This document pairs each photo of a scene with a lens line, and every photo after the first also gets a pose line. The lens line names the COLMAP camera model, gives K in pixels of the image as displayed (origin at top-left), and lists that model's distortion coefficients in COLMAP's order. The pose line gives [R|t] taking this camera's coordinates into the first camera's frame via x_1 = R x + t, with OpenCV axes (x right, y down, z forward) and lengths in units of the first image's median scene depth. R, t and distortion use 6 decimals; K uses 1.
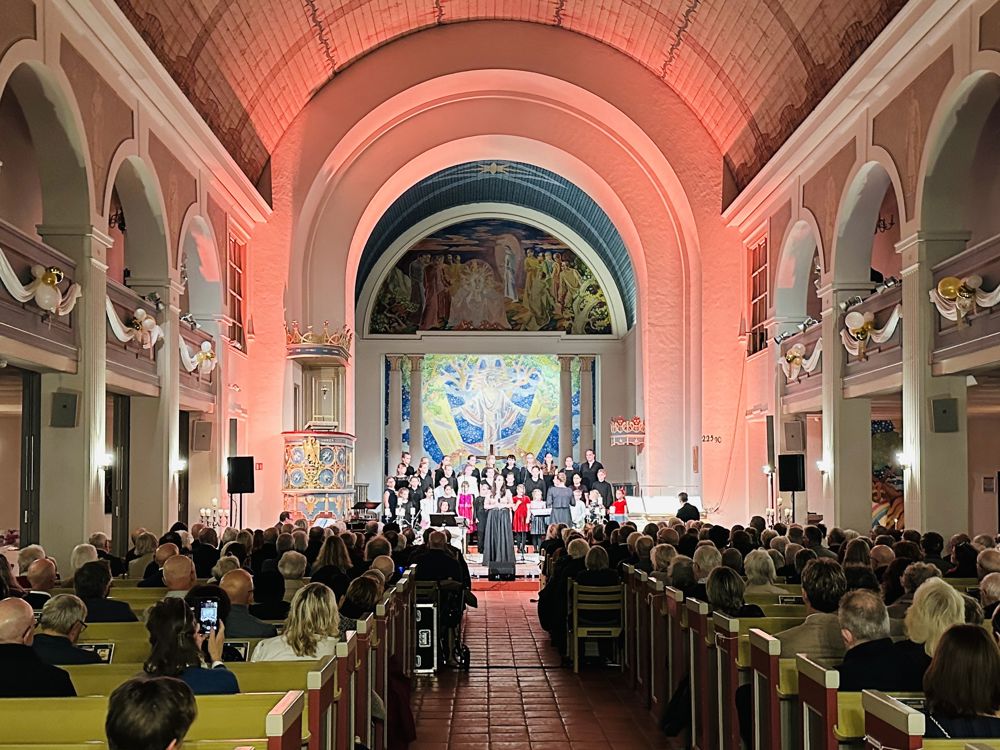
lens RADIAL K [[1138.2, 0, 510.7], [0, 1138.2, 466.1], [0, 0, 1]] dist [0.073920, -0.032813]
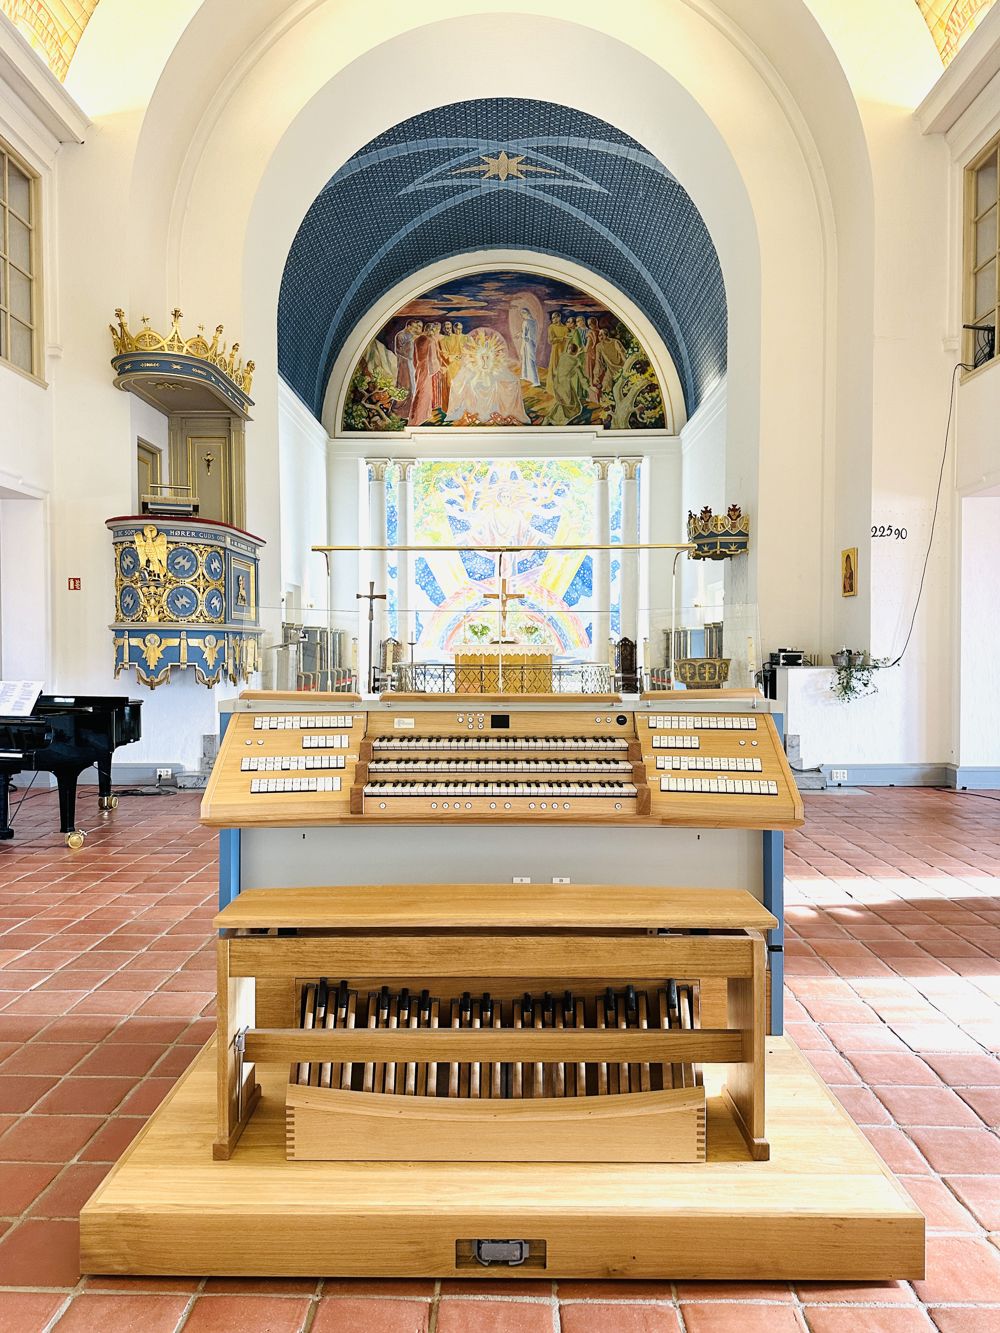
lens RADIAL K [[932.6, 0, 493.8], [0, 932.6, 692.5], [0, 0, 1]] dist [0.074443, -0.004805]
pose [[0.998882, 0.001500, -0.047255, 0.005937], [0.001594, 0.997860, 0.065369, 0.016105], [0.047252, -0.065371, 0.996742, 0.371491]]
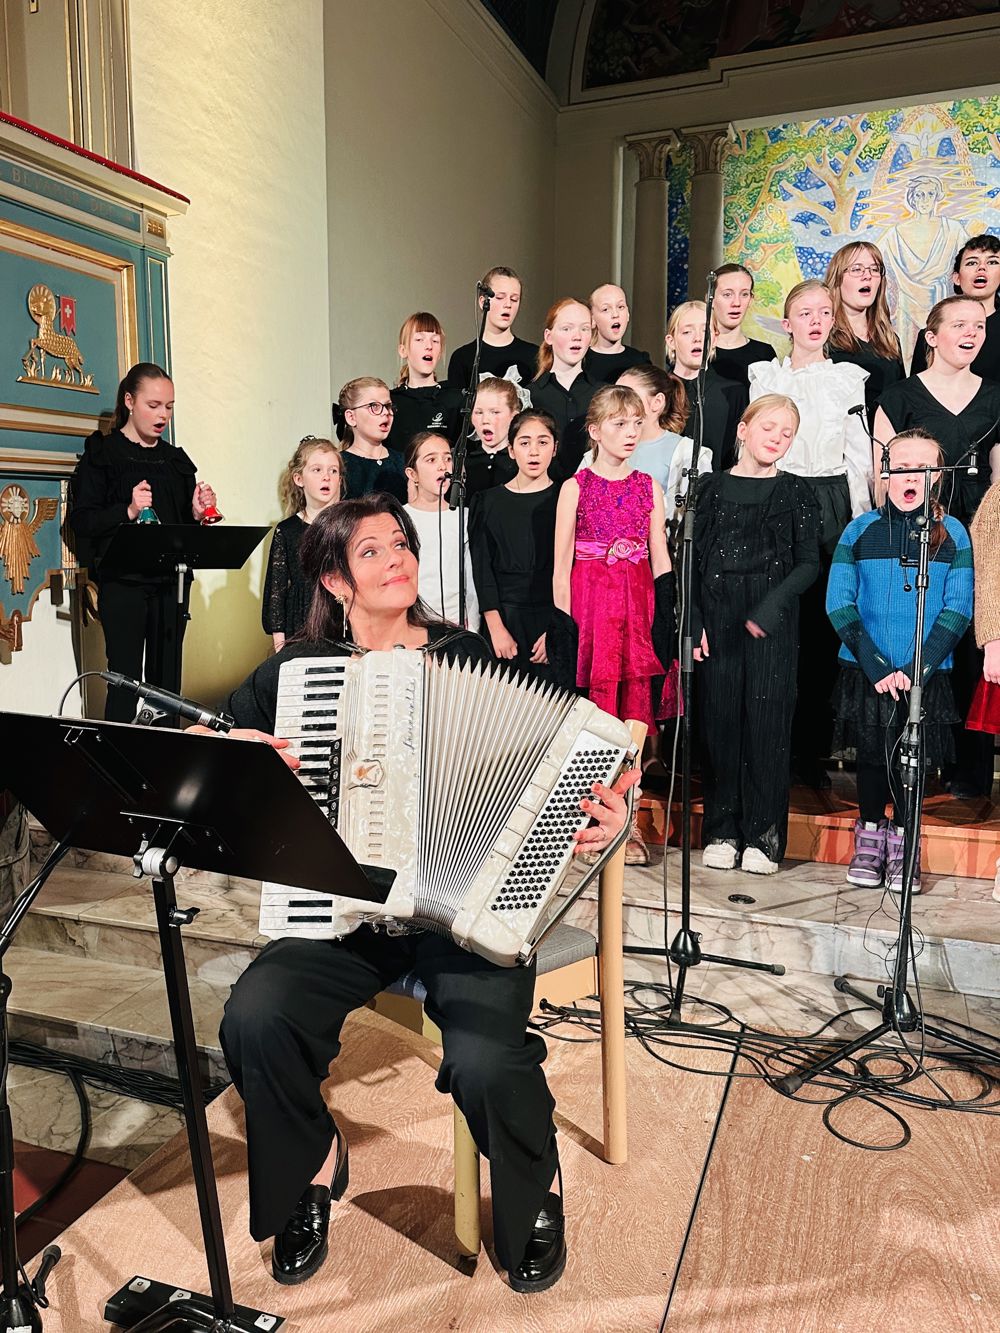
lens RADIAL K [[1111.4, 0, 402.7], [0, 1111.4, 663.5], [0, 0, 1]] dist [-0.004507, -0.008456]
pose [[0.906265, 0.046705, -0.420122, -0.012664], [0.018130, 0.988668, 0.149021, 0.019250], [0.422321, -0.142669, 0.895148, 0.607596]]
